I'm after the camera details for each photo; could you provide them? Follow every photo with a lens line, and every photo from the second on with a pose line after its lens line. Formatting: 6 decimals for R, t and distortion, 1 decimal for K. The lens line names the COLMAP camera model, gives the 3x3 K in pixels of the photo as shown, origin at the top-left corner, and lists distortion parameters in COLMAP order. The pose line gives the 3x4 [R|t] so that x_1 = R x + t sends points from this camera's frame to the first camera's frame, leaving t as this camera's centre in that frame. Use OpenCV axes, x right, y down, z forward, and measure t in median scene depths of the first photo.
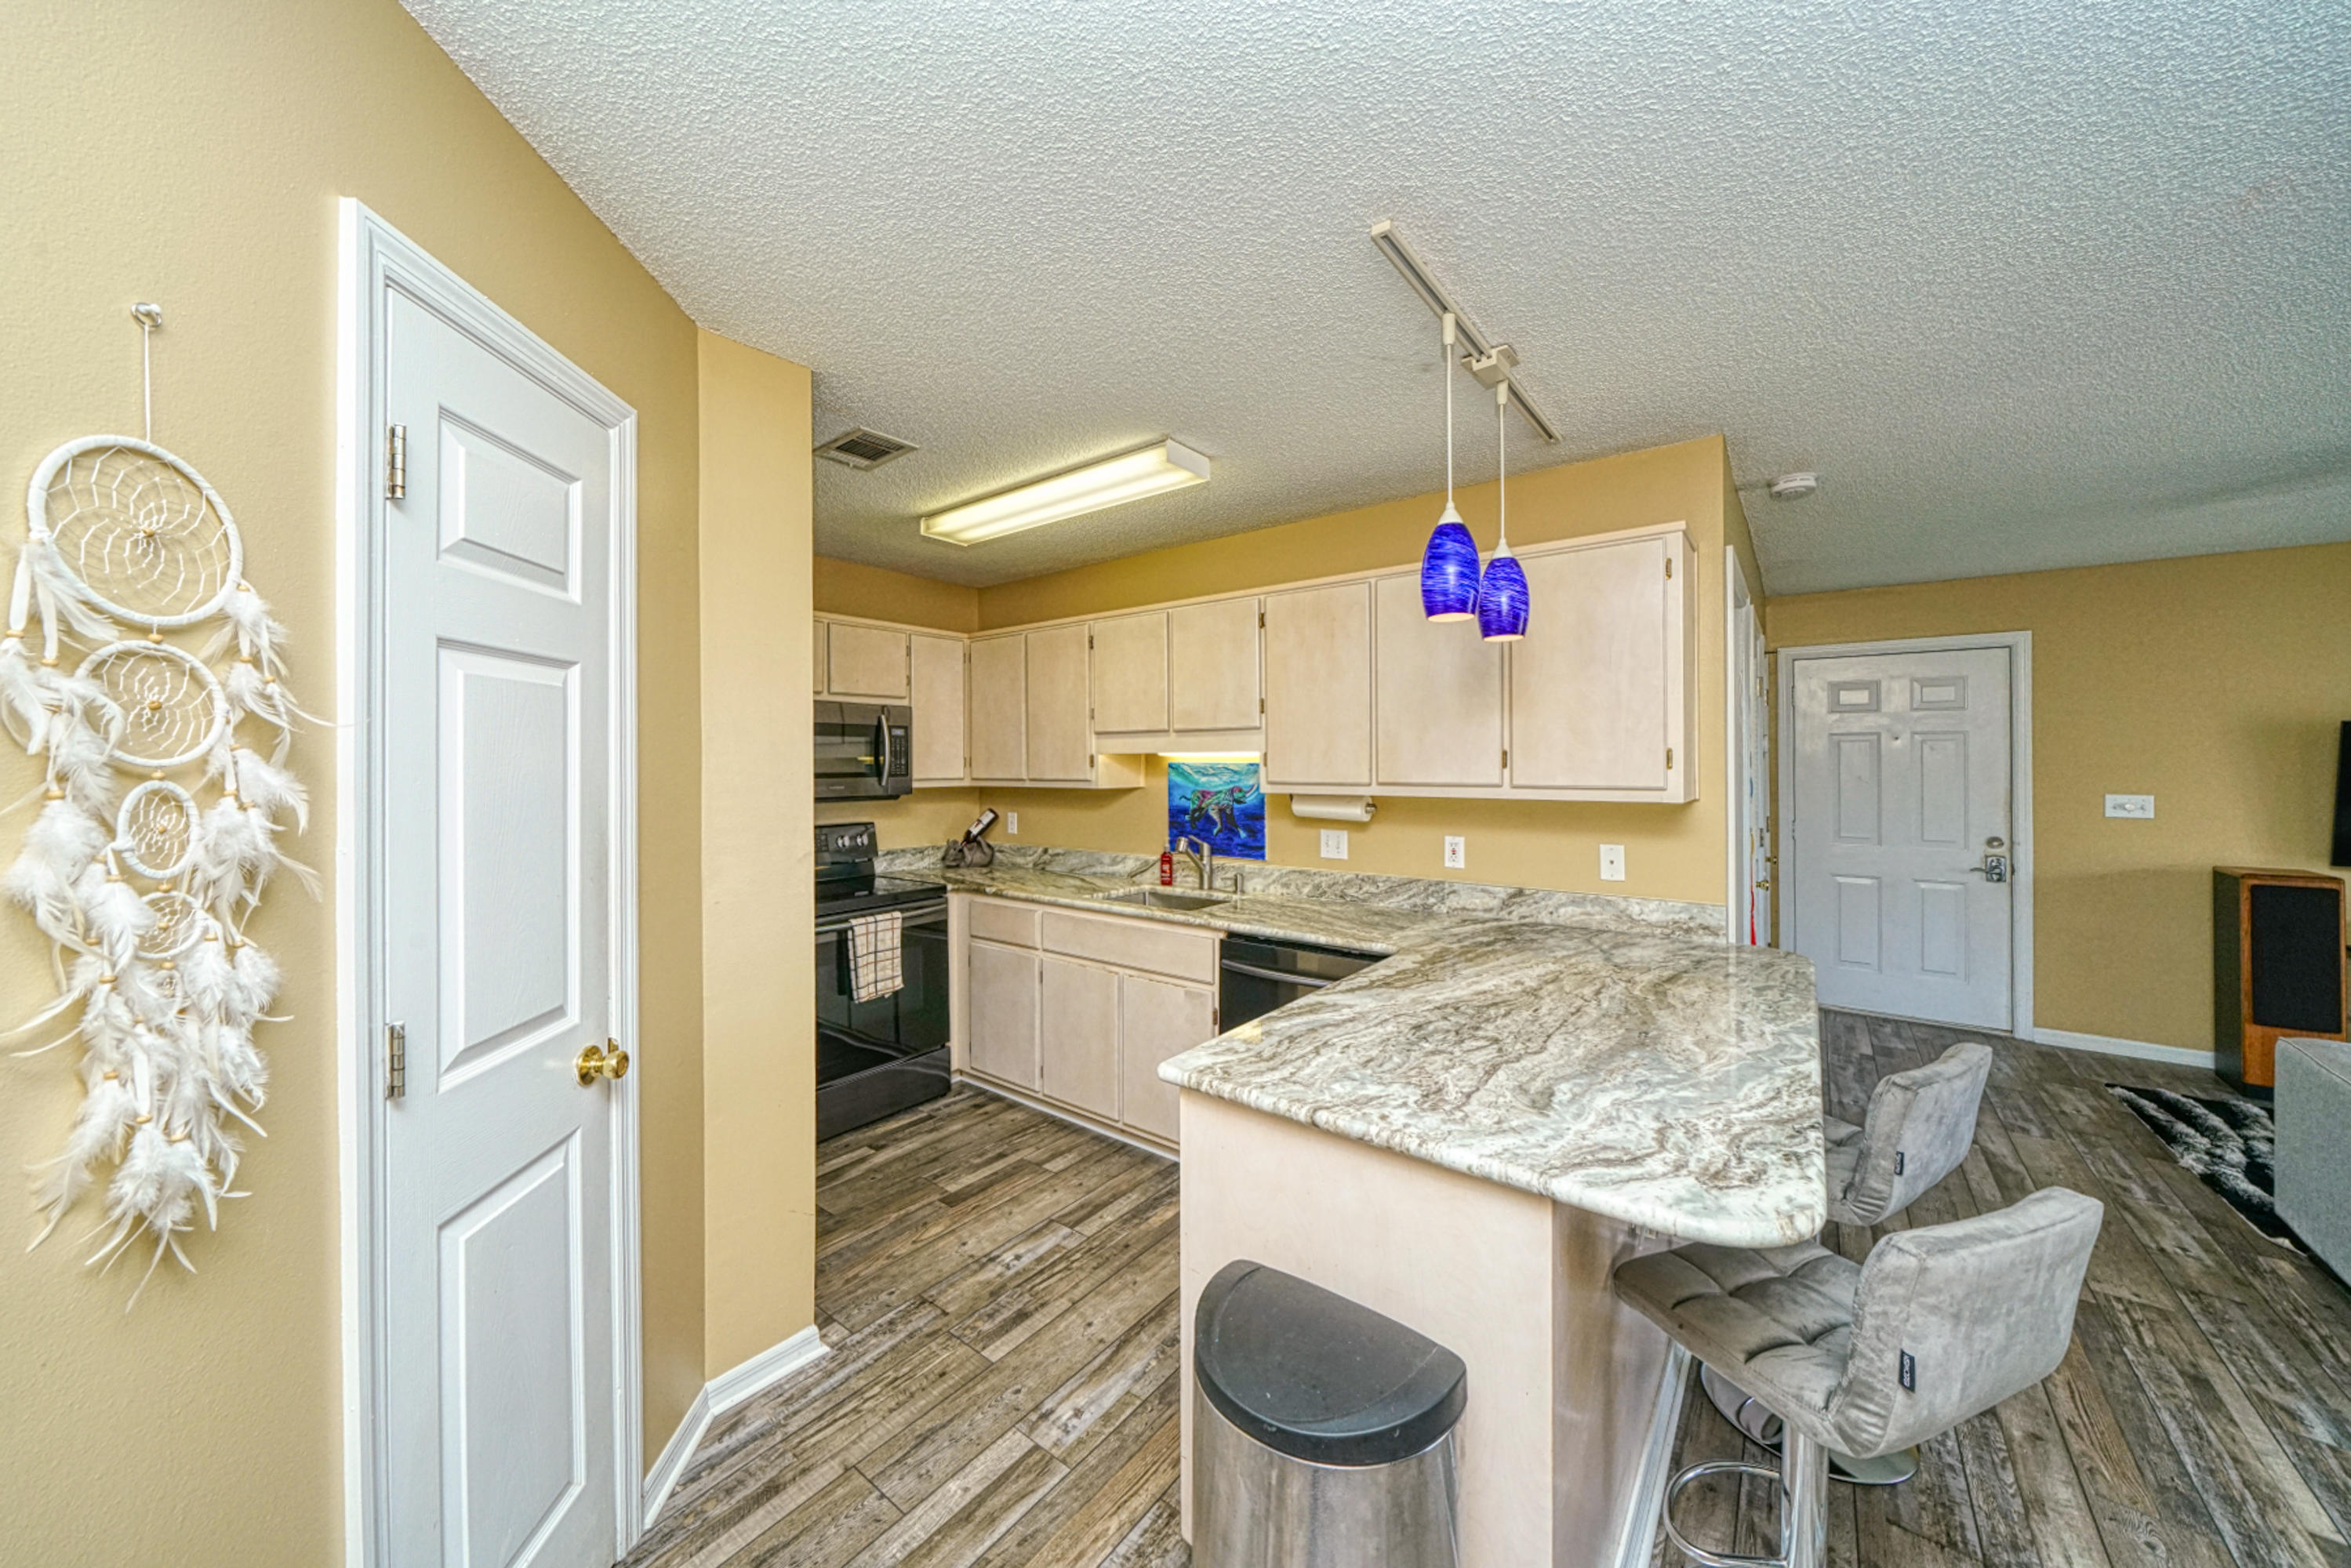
lens RADIAL K [[815.6, 0, 1169.4], [0, 815.6, 757.7], [0, 0, 1]] dist [-0.002291, -0.000159]
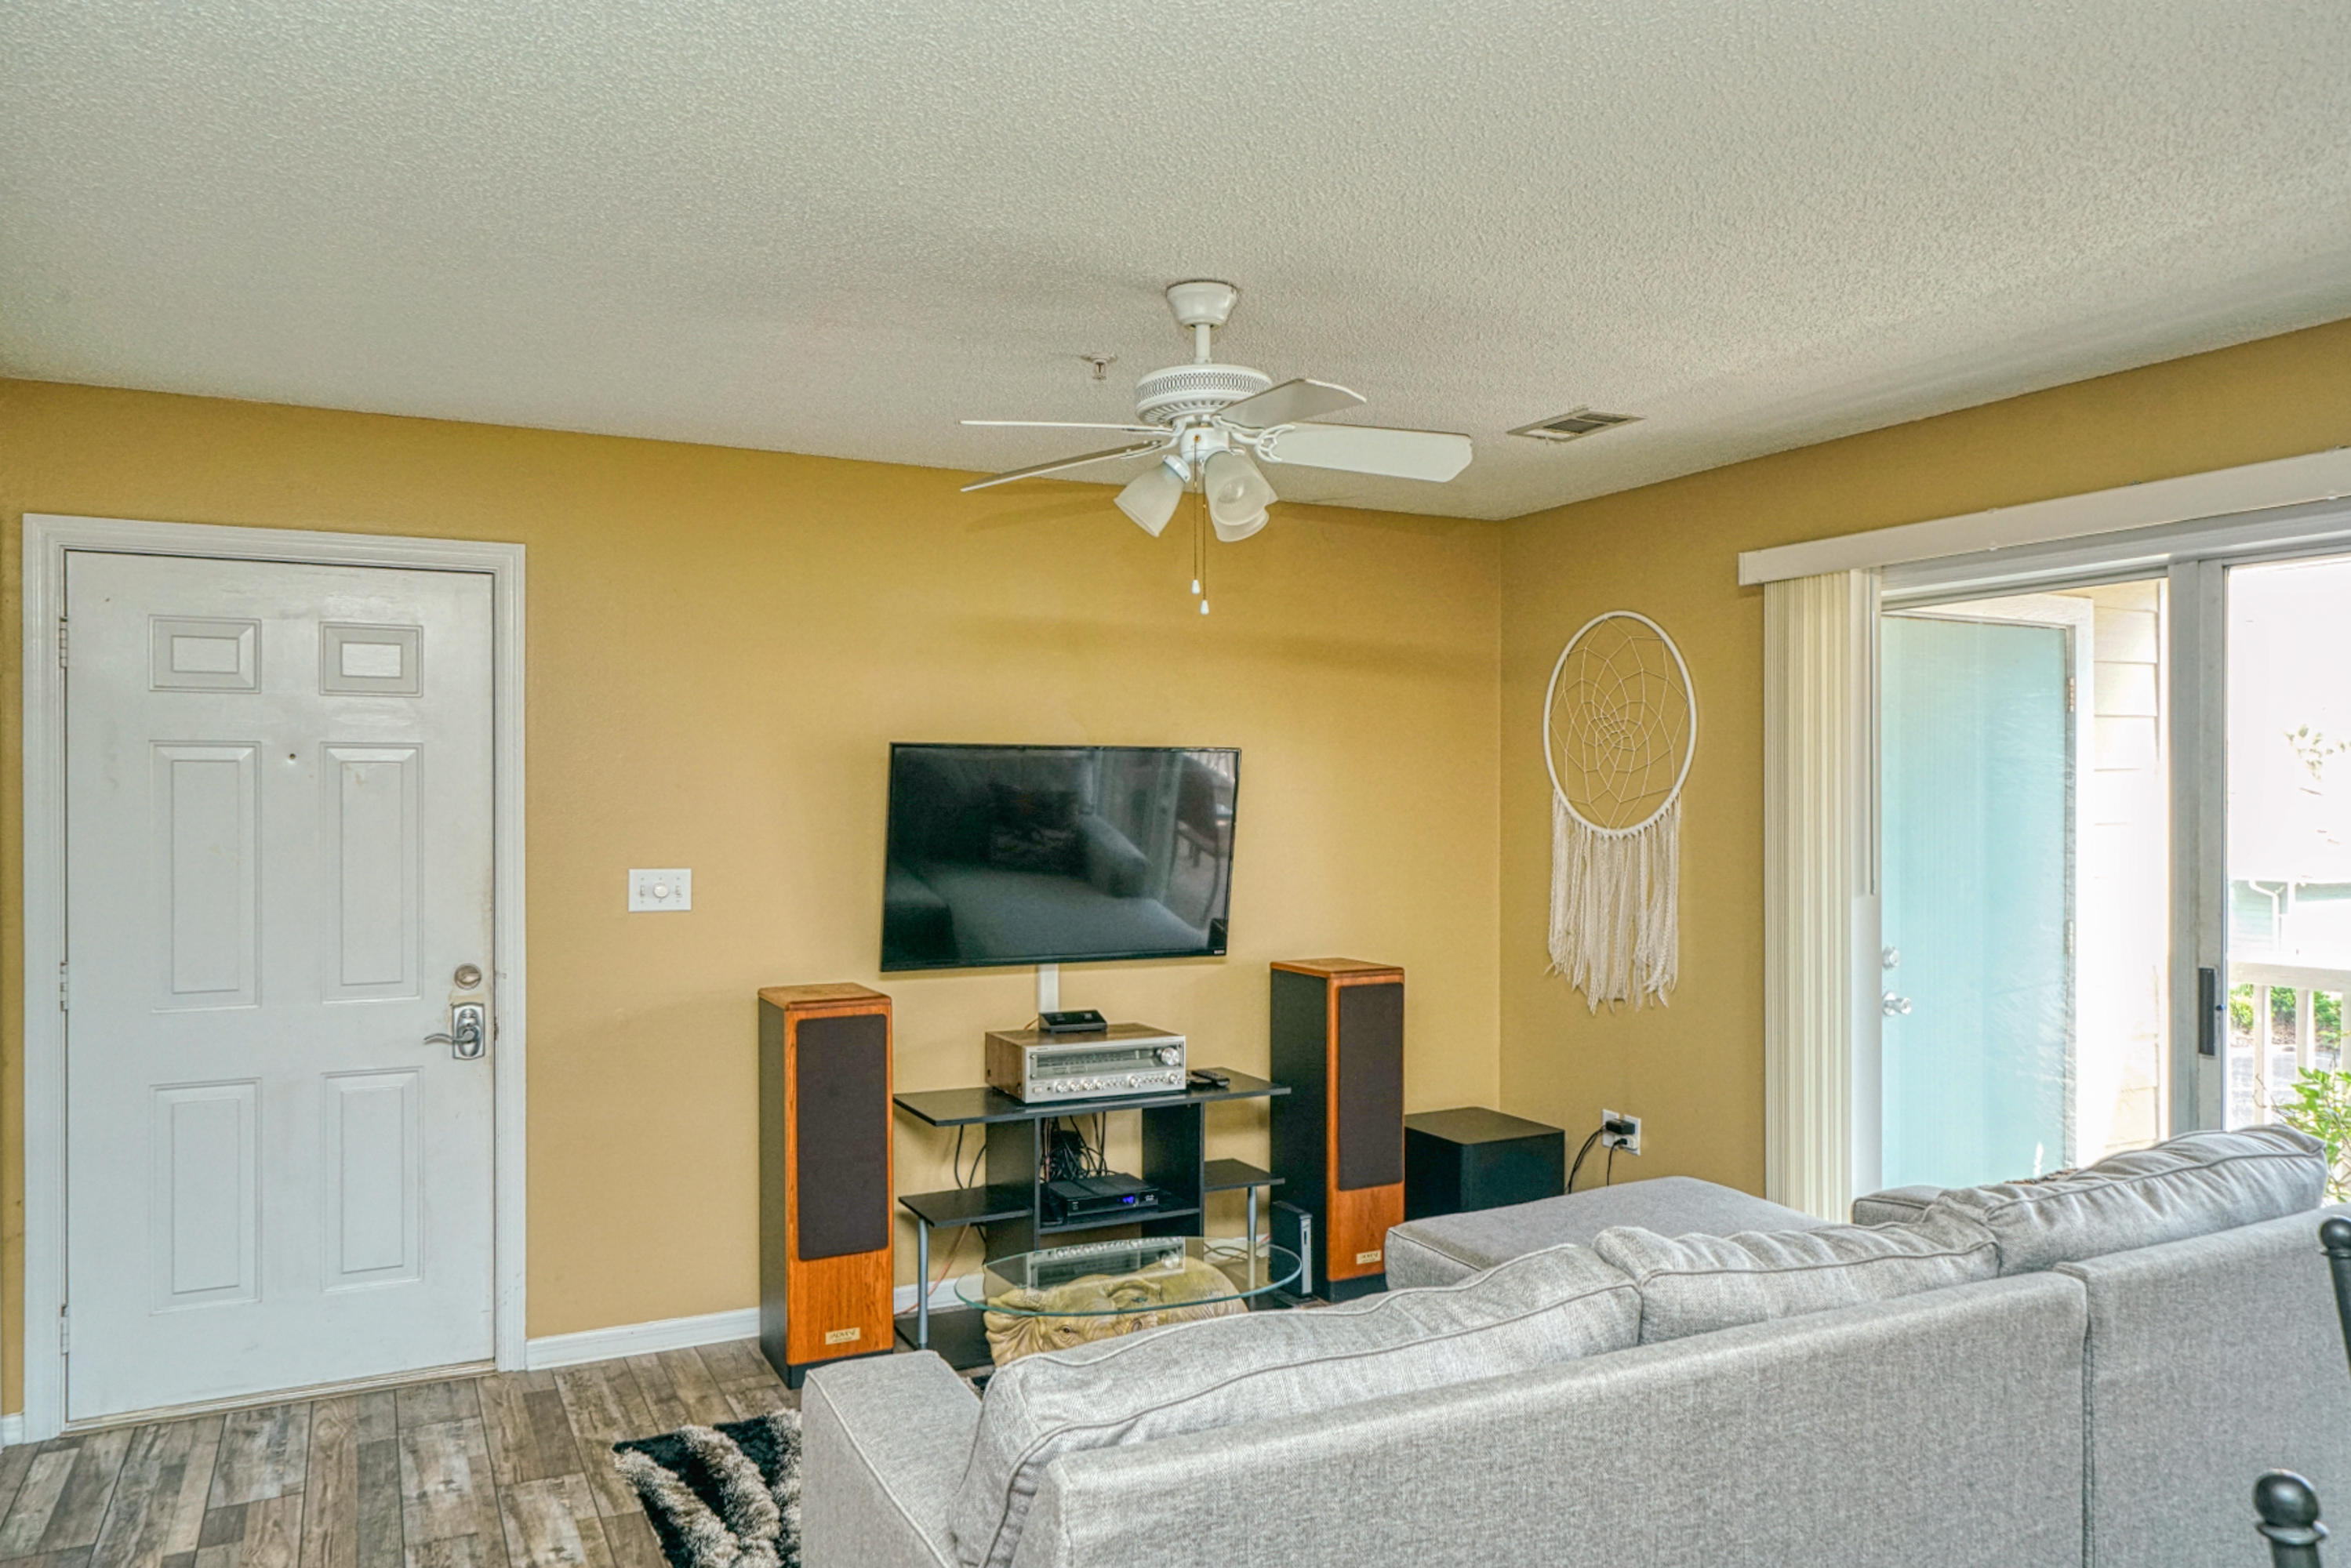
lens RADIAL K [[1601.5, 0, 1168.7], [0, 1601.5, 794.5], [0, 0, 1]] dist [0.000049, 0.003241]
pose [[0.424234, -0.000038, 0.905553, 0.448855], [-0.003507, 0.999992, 0.001686, -0.008981], [-0.905546, -0.003891, 0.424230, 0.300777]]
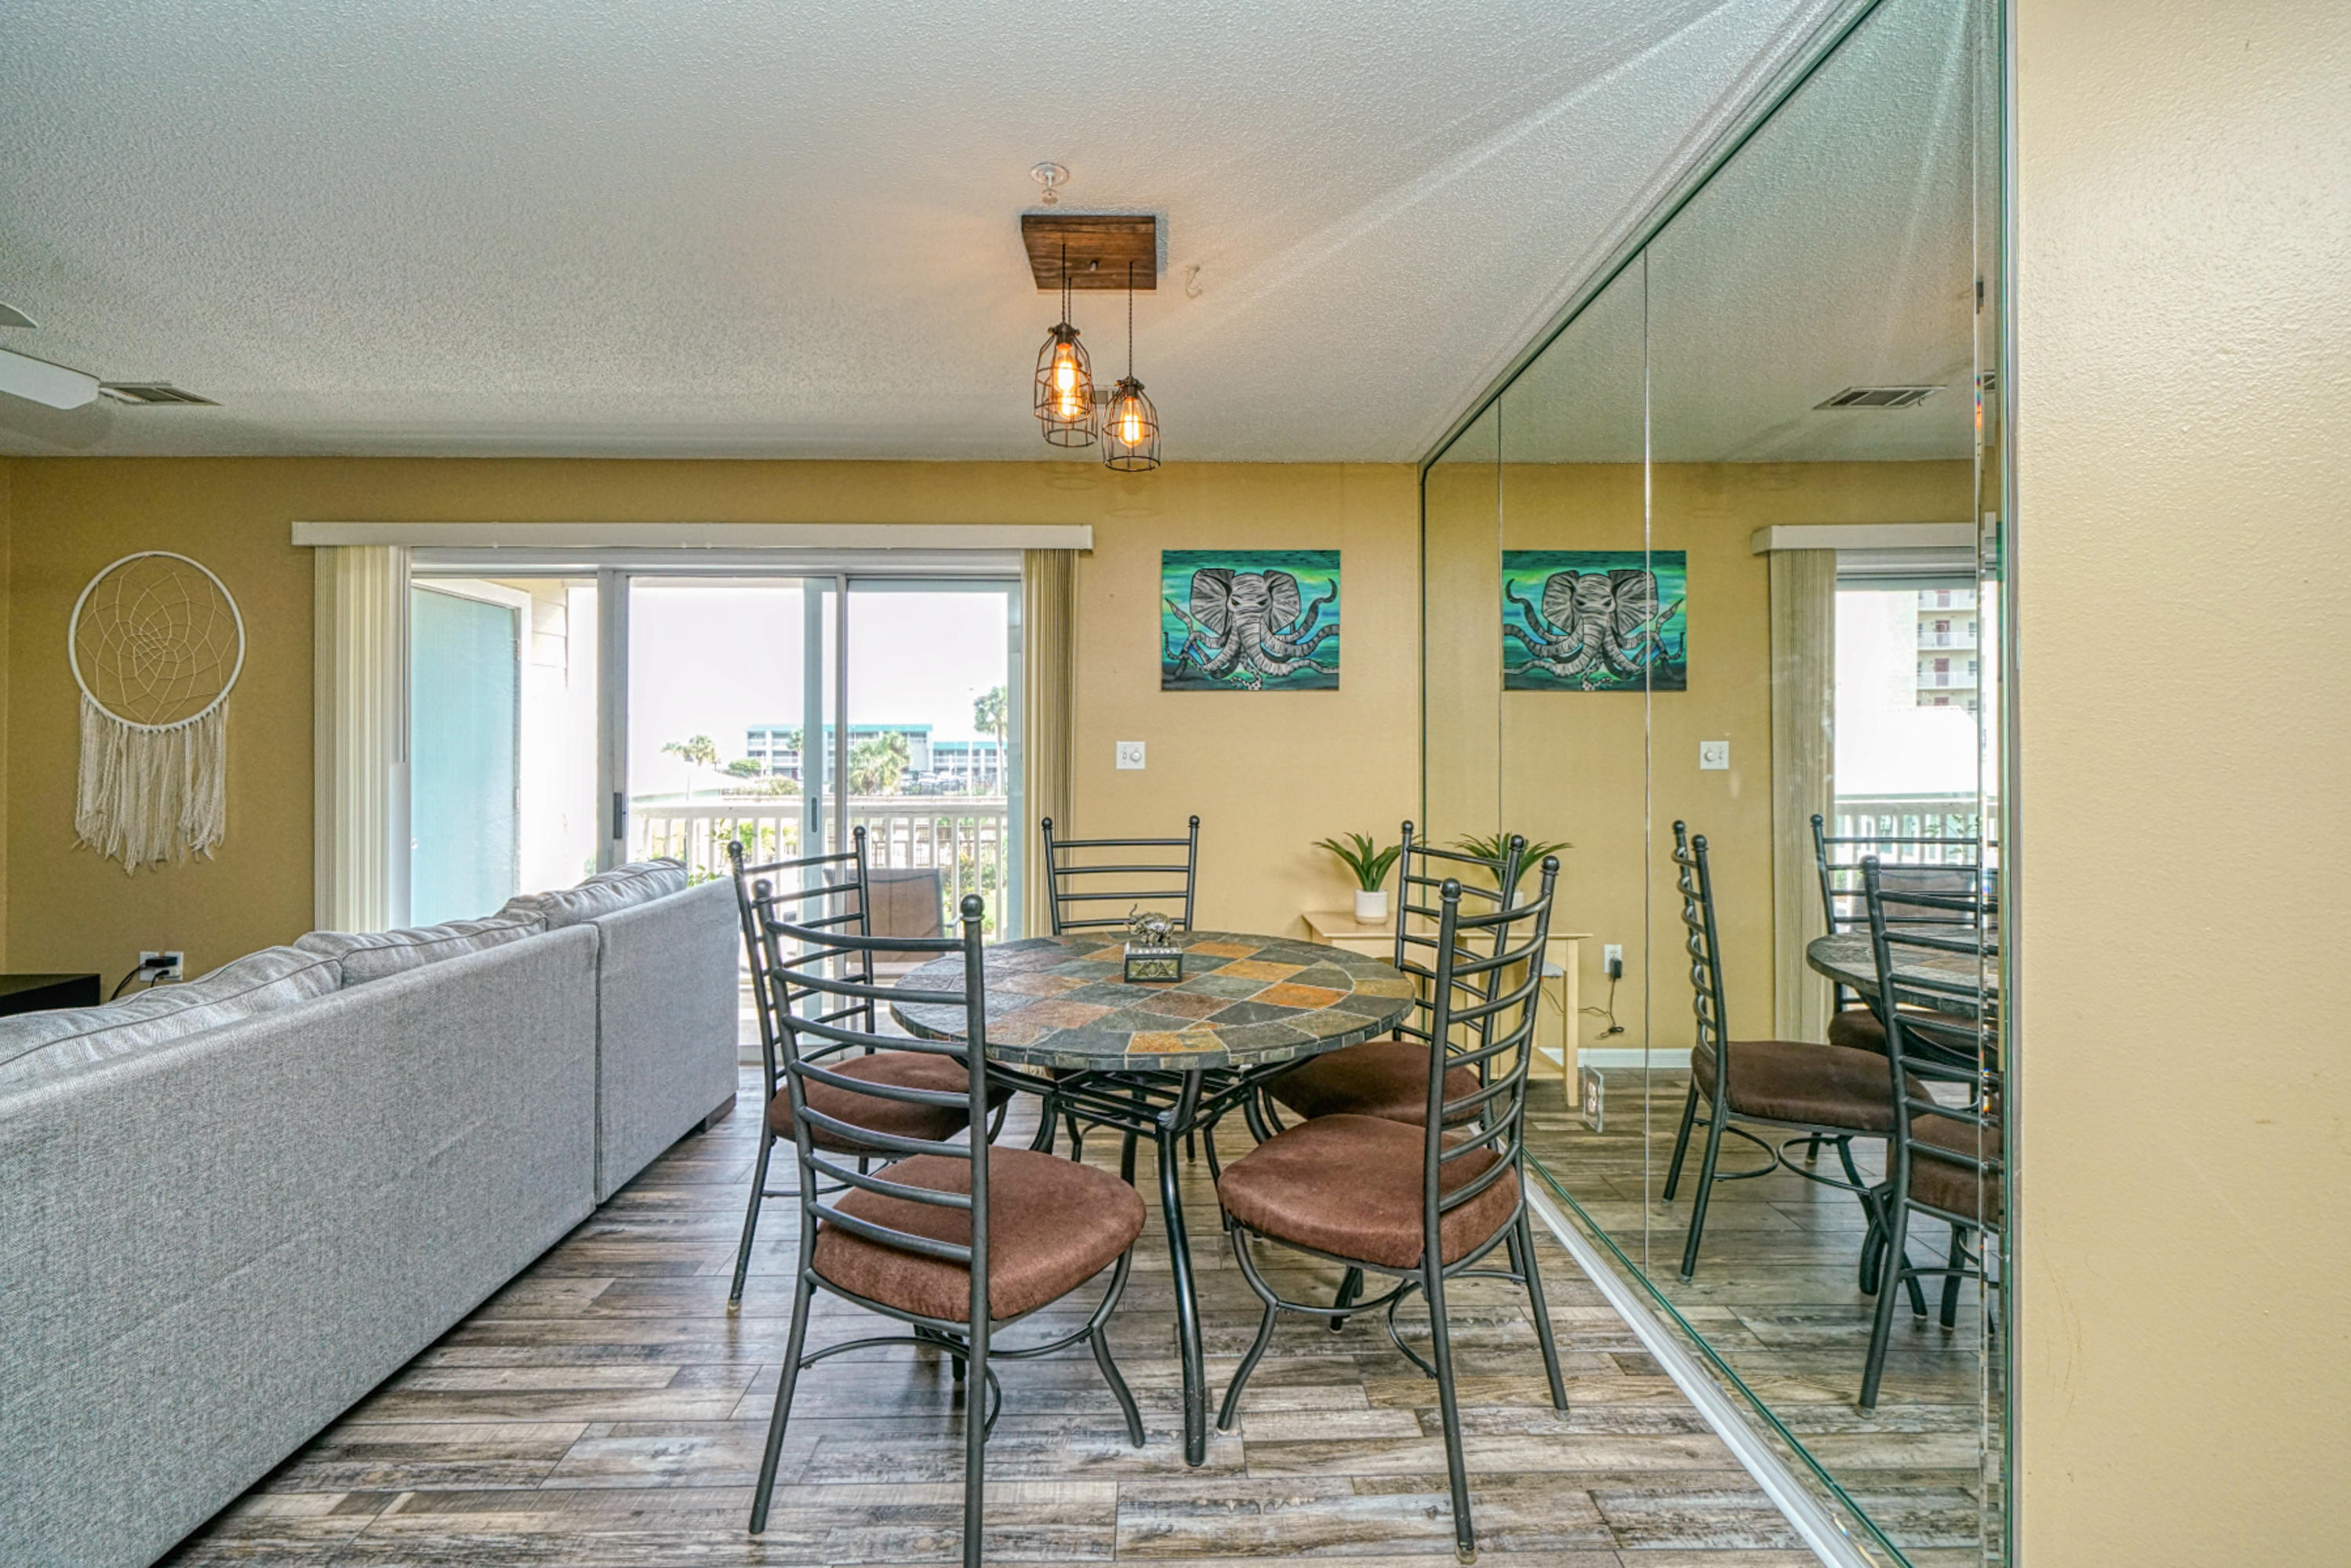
lens RADIAL K [[1050.3, 0, 1182.9], [0, 1050.3, 743.3], [0, 0, 1]] dist [-0.001125, -0.000568]
pose [[-0.634538, 0.006234, 0.772867, 0.263217], [-0.001393, 0.999957, -0.009210, 0.059442], [-0.772891, -0.006921, -0.634501, 0.414111]]
